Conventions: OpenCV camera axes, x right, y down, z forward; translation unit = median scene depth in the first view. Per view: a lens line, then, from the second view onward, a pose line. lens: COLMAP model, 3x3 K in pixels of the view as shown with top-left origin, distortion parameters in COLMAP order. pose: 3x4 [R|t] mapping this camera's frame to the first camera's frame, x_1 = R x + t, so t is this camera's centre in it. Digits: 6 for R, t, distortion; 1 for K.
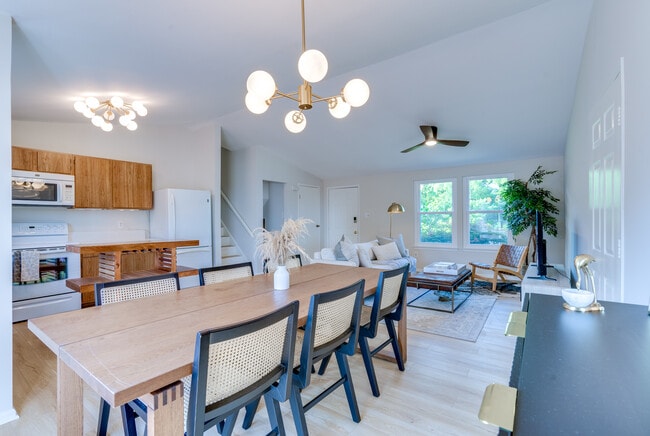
lens RADIAL K [[301.8, 0, 326.0], [0, 301.8, 220.1], [0, 0, 1]] dist [-0.037785, 0.016820]
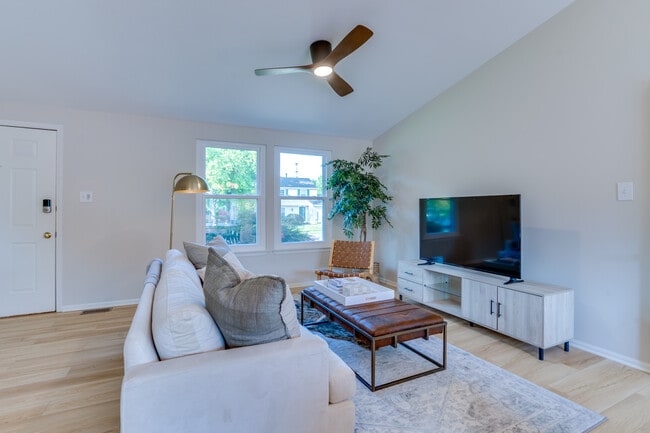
lens RADIAL K [[316.6, 0, 325.6], [0, 316.6, 211.8], [0, 0, 1]] dist [-0.042619, 0.015236]
pose [[0.472560, 0.002073, 0.881296, -0.160321], [-0.007846, 0.999967, 0.001855, 0.005803], [-0.881264, -0.007792, 0.472561, 0.678403]]
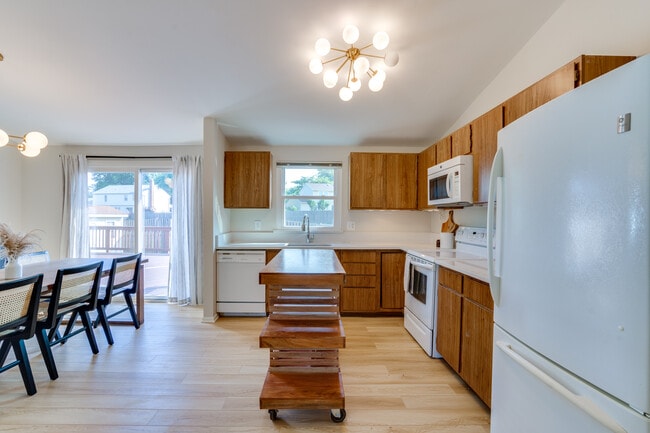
lens RADIAL K [[301.8, 0, 312.6], [0, 301.8, 221.1], [0, 0, 1]] dist [-0.037785, 0.016820]
pose [[-0.808474, 0.006610, -0.588495, -0.172461], [-0.000619, 0.999927, 0.012081, -0.012767], [0.588532, 0.010132, -0.808410, 1.082198]]
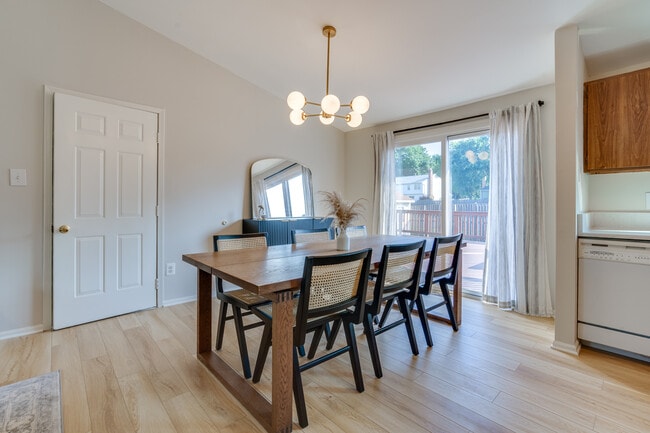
lens RADIAL K [[301.8, 0, 322.4], [0, 301.8, 202.7], [0, 0, 1]] dist [-0.037785, 0.016820]
pose [[-0.978804, 0.001393, 0.204795, -0.125582], [-0.000375, 0.999963, -0.008594, 0.018040], [-0.204800, -0.008488, -0.978767, 0.871664]]
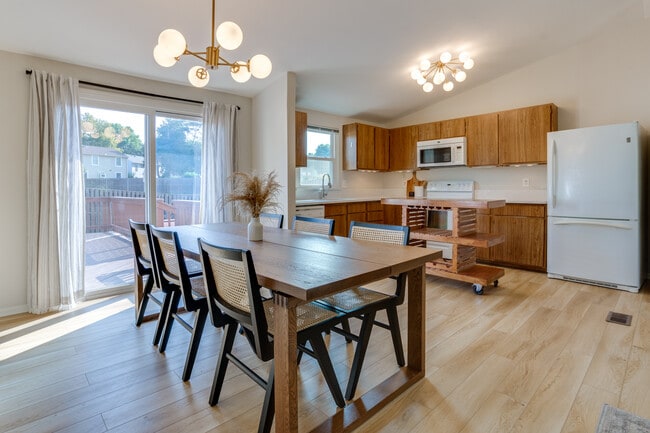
lens RADIAL K [[336.2, 0, 302.3], [0, 336.2, 192.0], [0, 0, 1]] dist [-0.016993, 0.001960]
pose [[-0.213407, 0.020348, -0.976752, 0.373811], [0.013345, 0.999751, 0.017911, 0.016273], [0.976872, -0.009212, -0.213625, 0.556577]]
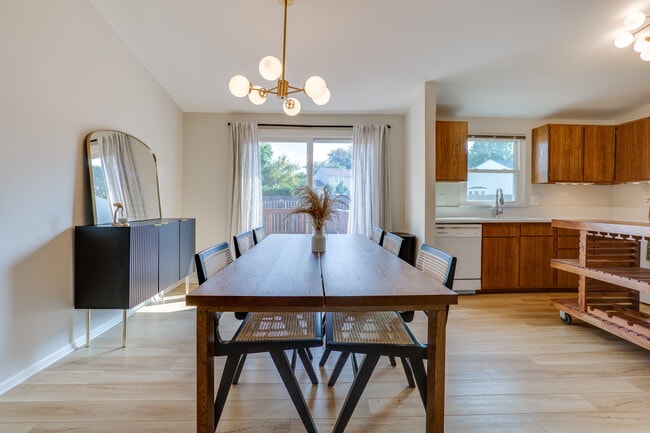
lens RADIAL K [[301.8, 0, 324.0], [0, 301.8, 204.1], [0, 0, 1]] dist [-0.037785, 0.016820]
pose [[-0.785162, 0.002135, -0.619287, 0.202844], [-0.000689, 0.999990, 0.004322, 0.018758], [0.619291, 0.003820, -0.785153, 0.739075]]
